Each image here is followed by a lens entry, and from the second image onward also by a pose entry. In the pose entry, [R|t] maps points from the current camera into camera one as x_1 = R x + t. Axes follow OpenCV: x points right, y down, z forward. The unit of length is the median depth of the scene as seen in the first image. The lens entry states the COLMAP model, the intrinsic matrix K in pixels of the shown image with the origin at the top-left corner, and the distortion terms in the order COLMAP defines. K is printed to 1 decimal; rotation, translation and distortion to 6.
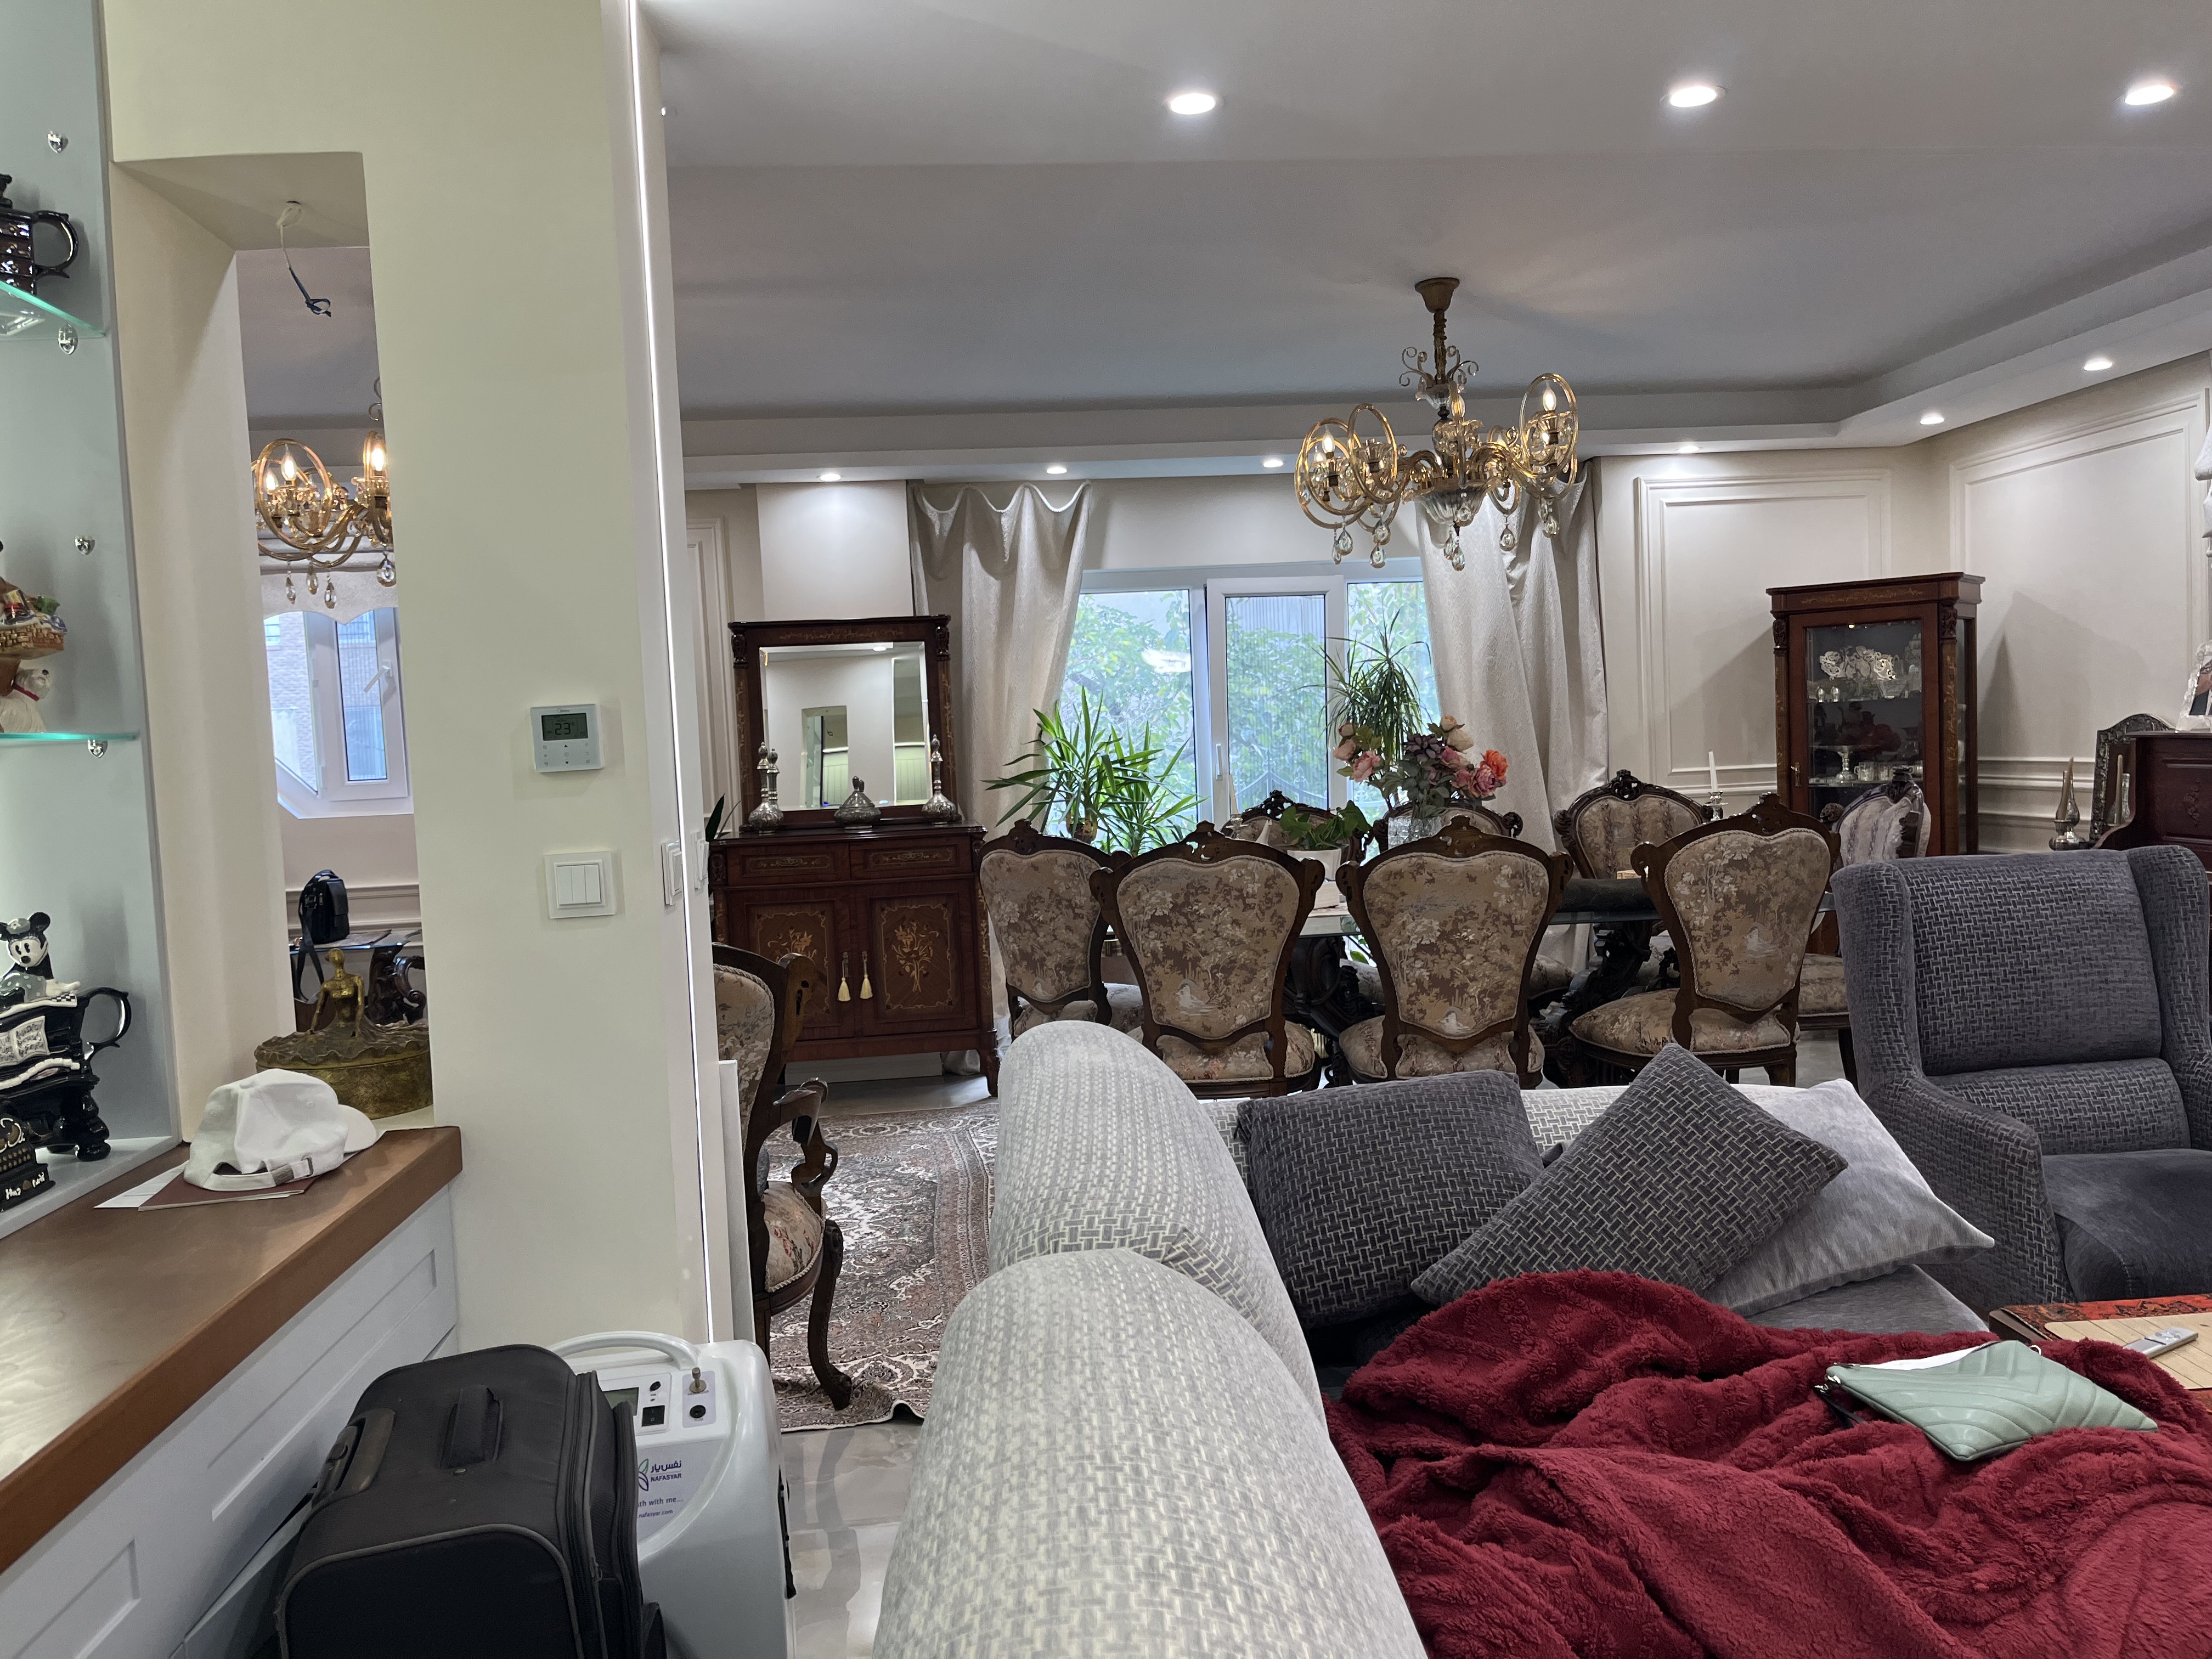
lens RADIAL K [[1674.9, 0, 1110.9], [0, 1674.9, 830.8], [0, 0, 1]] dist [0.042836, -0.047547]
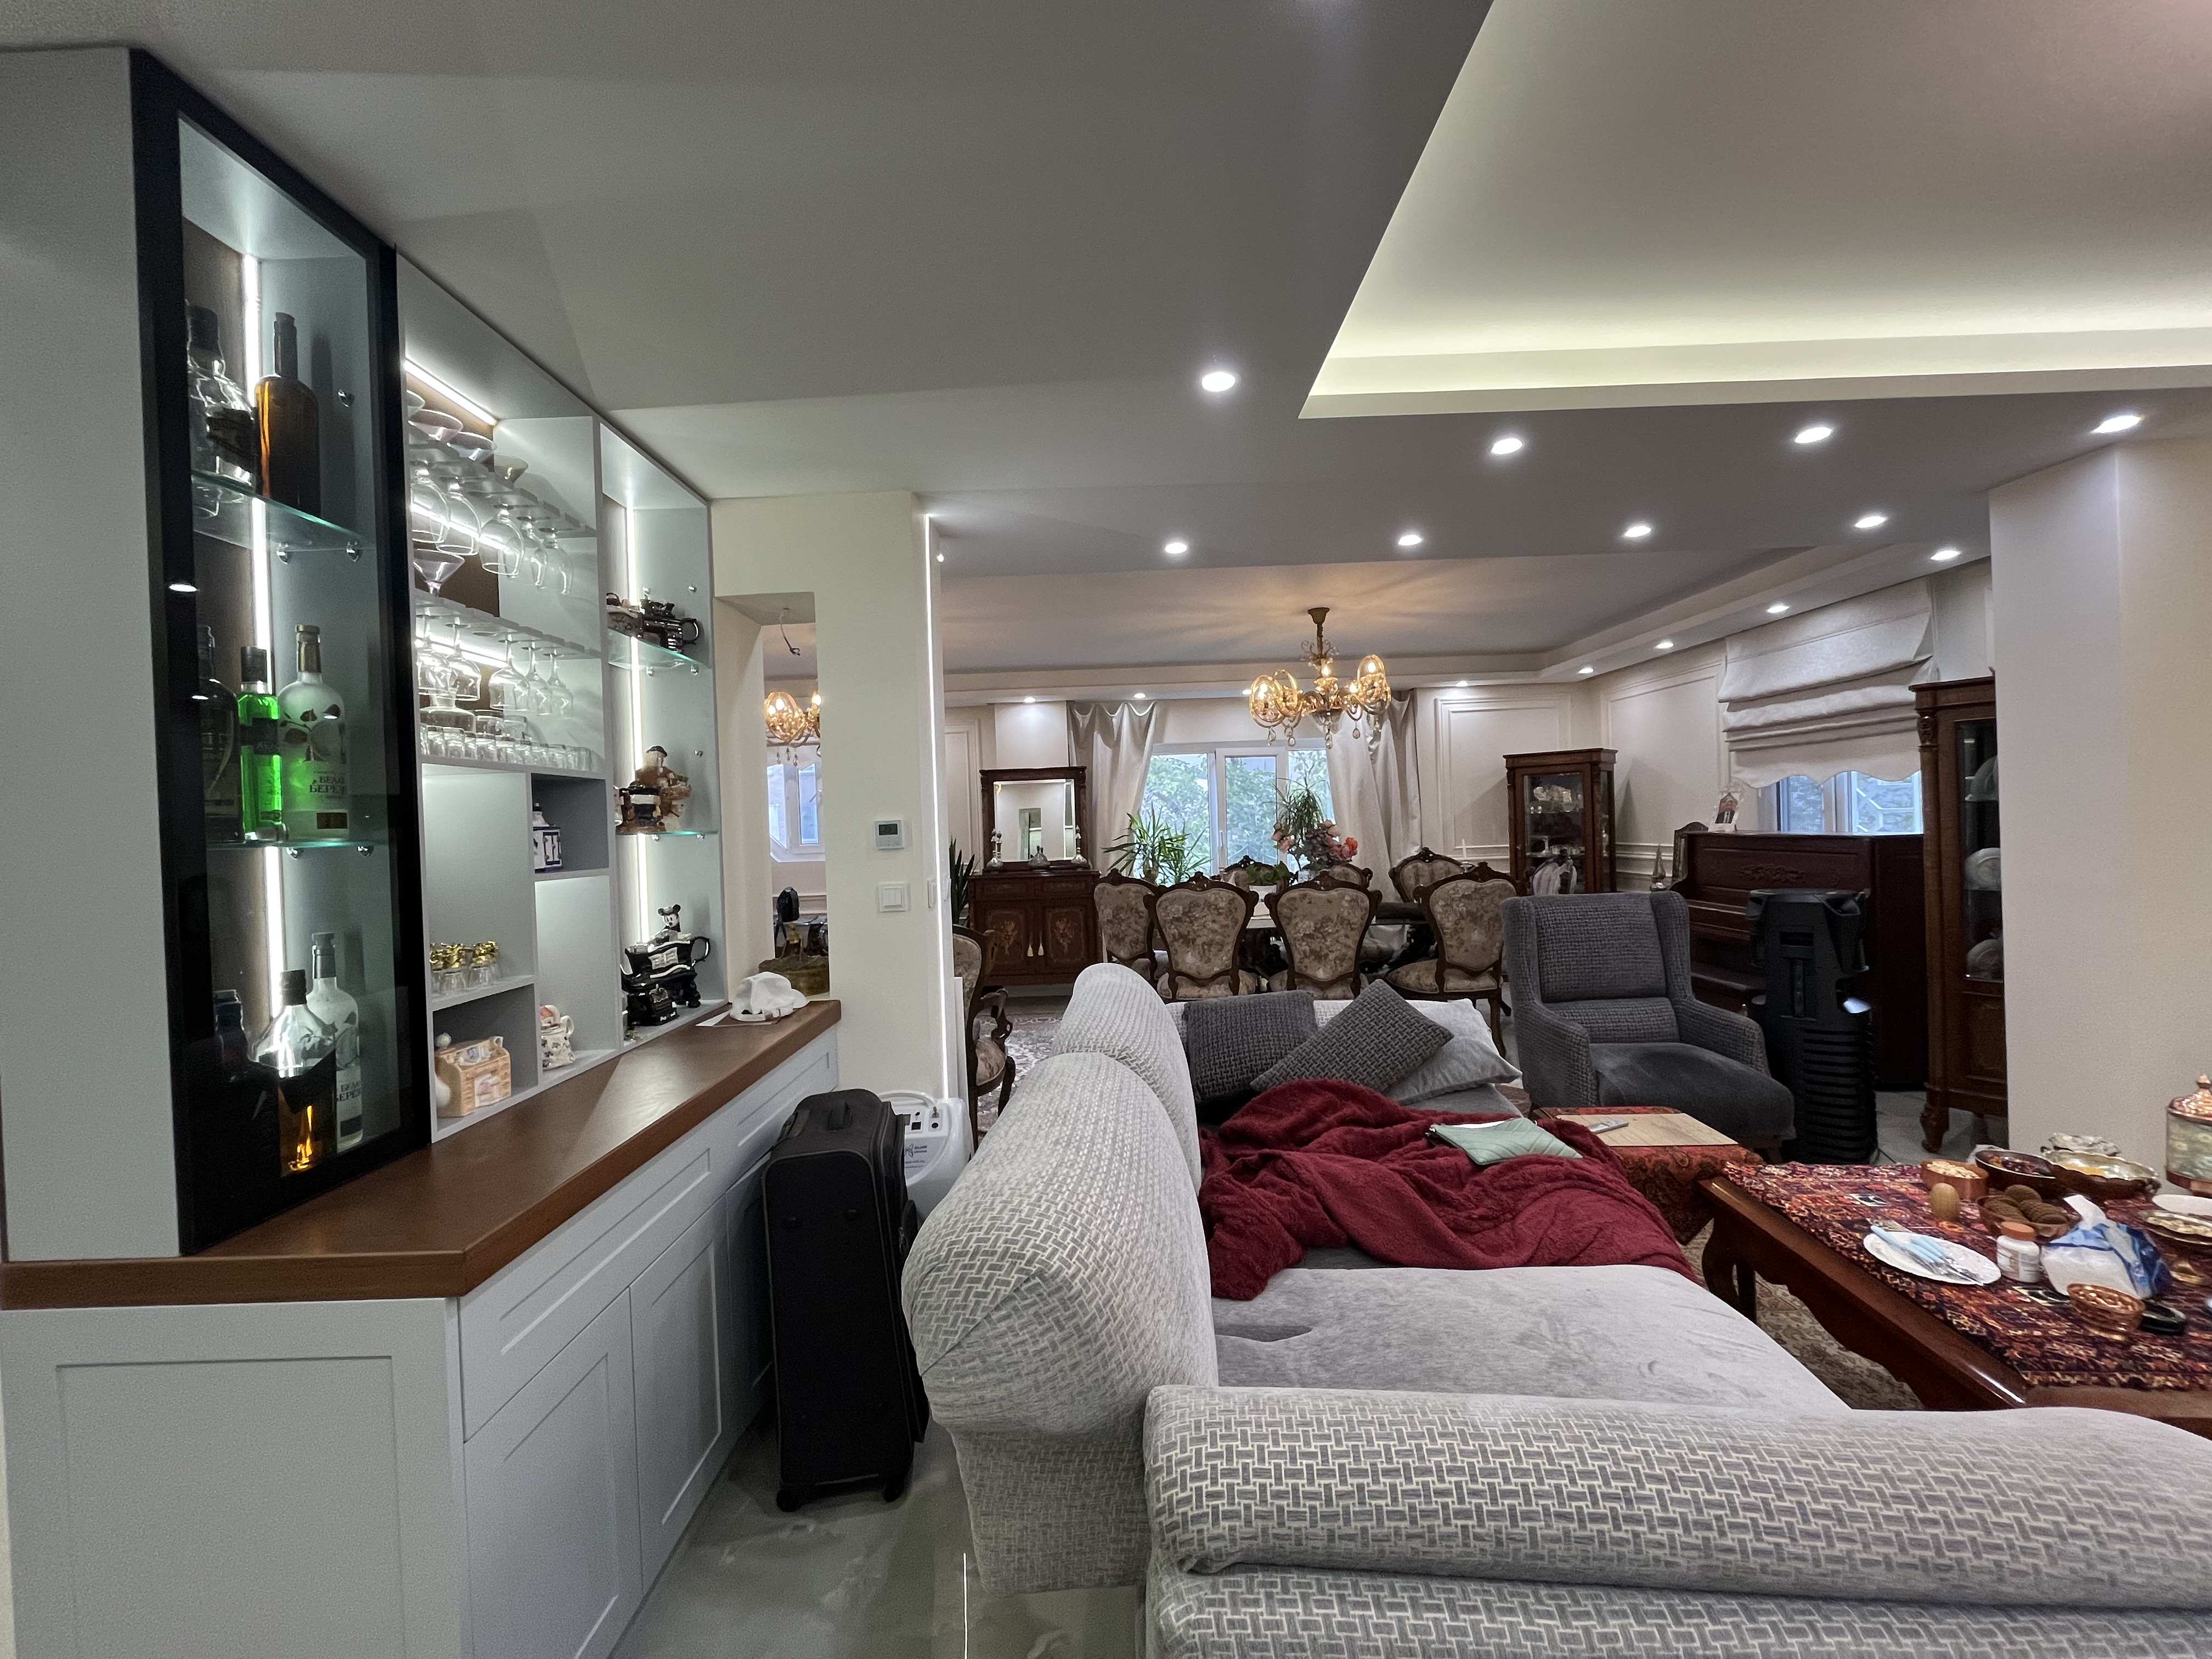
lens RADIAL K [[884.6, 0, 1100.4], [0, 884.6, 829.3], [0, 0, 1]] dist [-0.005625, 0.000207]
pose [[0.995090, 0.010750, -0.098393, 0.051594], [-0.015424, 0.998782, -0.046874, -0.005326], [0.097770, 0.048161, 0.994043, -0.111443]]
